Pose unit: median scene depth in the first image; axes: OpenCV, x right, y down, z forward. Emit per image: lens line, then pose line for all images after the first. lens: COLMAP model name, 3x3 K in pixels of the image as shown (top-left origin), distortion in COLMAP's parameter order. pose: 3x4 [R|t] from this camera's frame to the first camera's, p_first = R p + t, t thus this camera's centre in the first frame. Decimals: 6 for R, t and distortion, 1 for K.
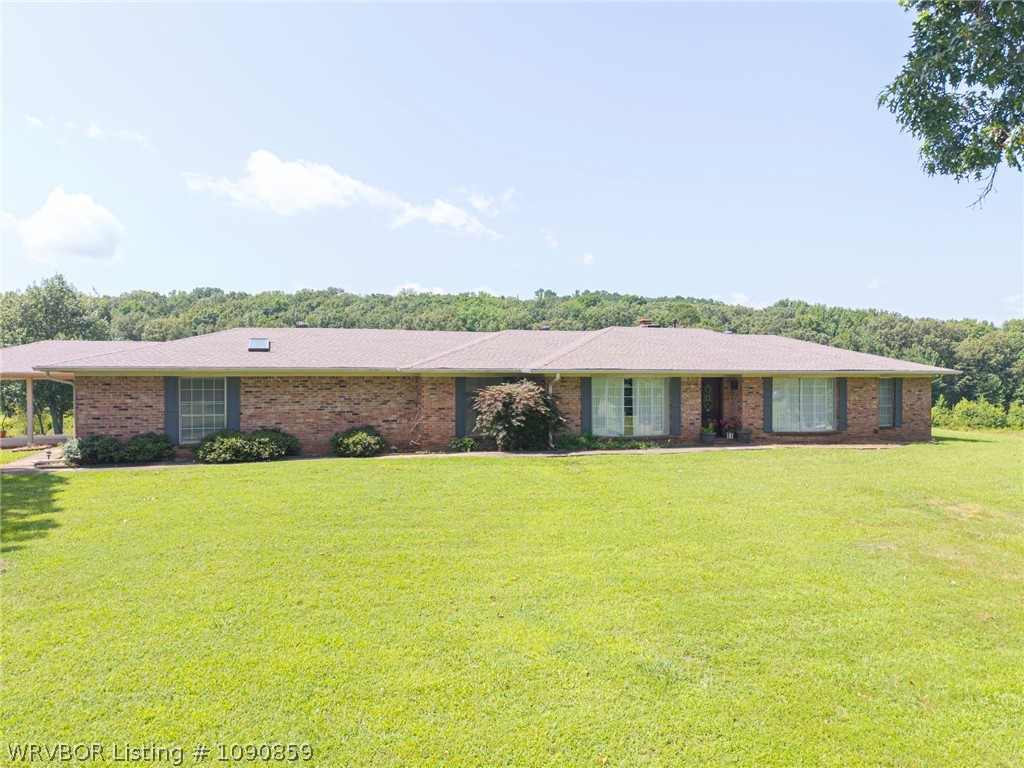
lens RADIAL K [[696.1, 0, 512.0], [0, 696.1, 384.0], [0, 0, 1]] dist [0.025812, -0.004263]
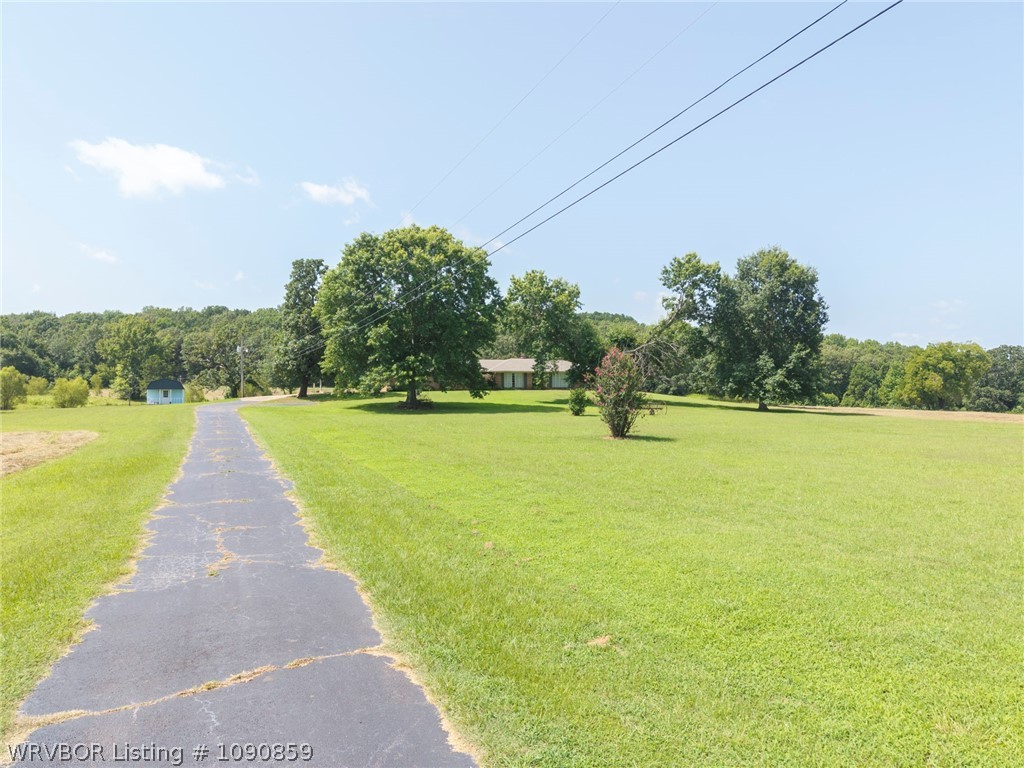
lens RADIAL K [[688.9, 0, 512.0], [0, 688.9, 384.0], [0, 0, 1]] dist [0.091026, -0.073180]
pose [[0.995648, -0.004481, 0.093085, -0.218347], [0.004540, 0.999990, -0.000413, 0.058657], [-0.093083, 0.000834, 0.995658, -3.097956]]
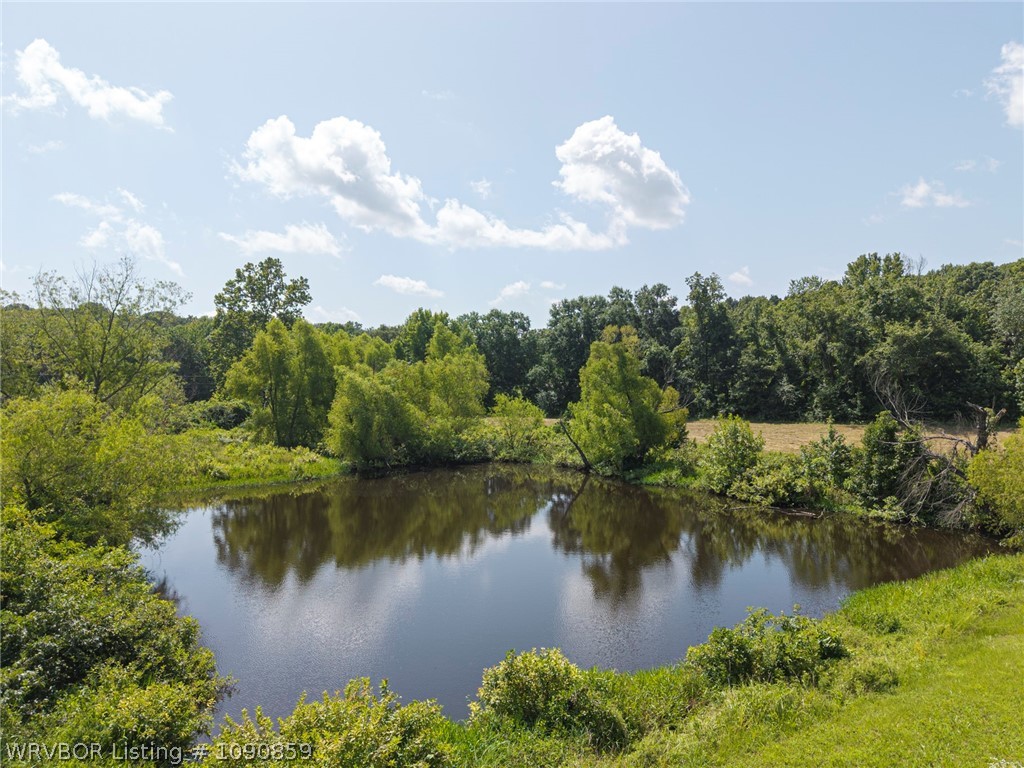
lens RADIAL K [[688.9, 0, 512.0], [0, 688.9, 384.0], [0, 0, 1]] dist [0.091026, -0.073180]
pose [[0.515473, -0.000026, -0.856906, -3.773377], [0.000414, 1.000000, 0.000219, -0.107408], [0.856906, -0.000468, 0.515473, 3.013873]]
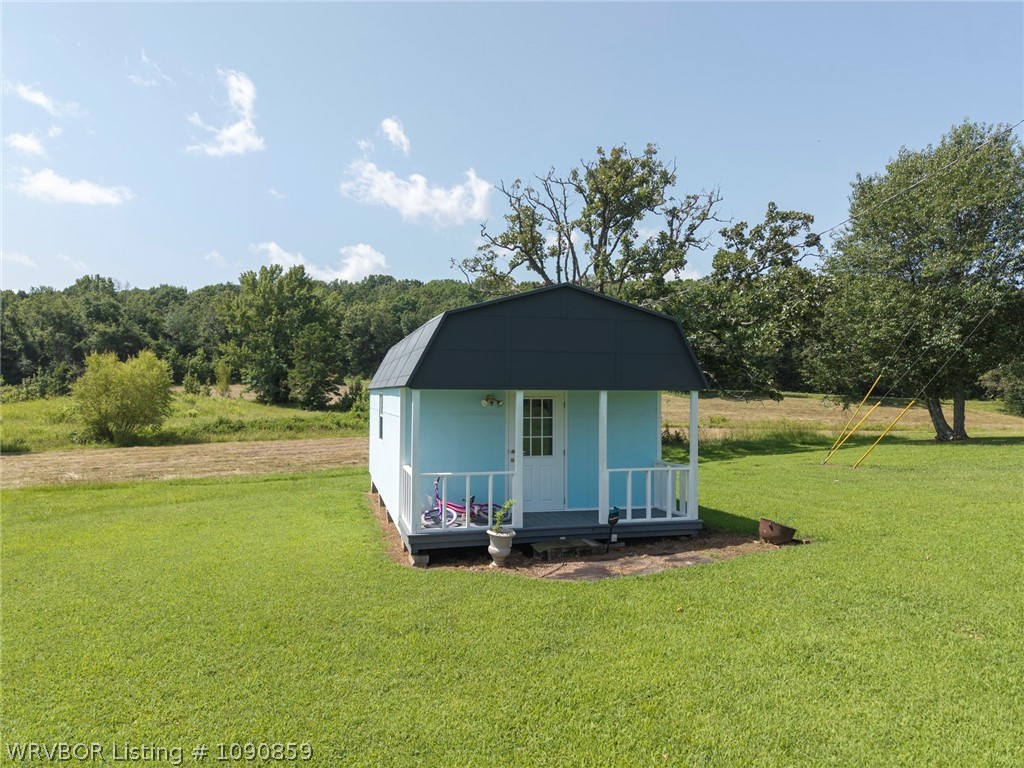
lens RADIAL K [[688.9, 0, 512.0], [0, 688.9, 384.0], [0, 0, 1]] dist [0.091026, -0.073180]
pose [[0.997206, 0.005522, -0.074502, -1.897488], [-0.005518, 0.999985, 0.000258, 0.075869], [0.074503, 0.000154, 0.997221, 0.849347]]
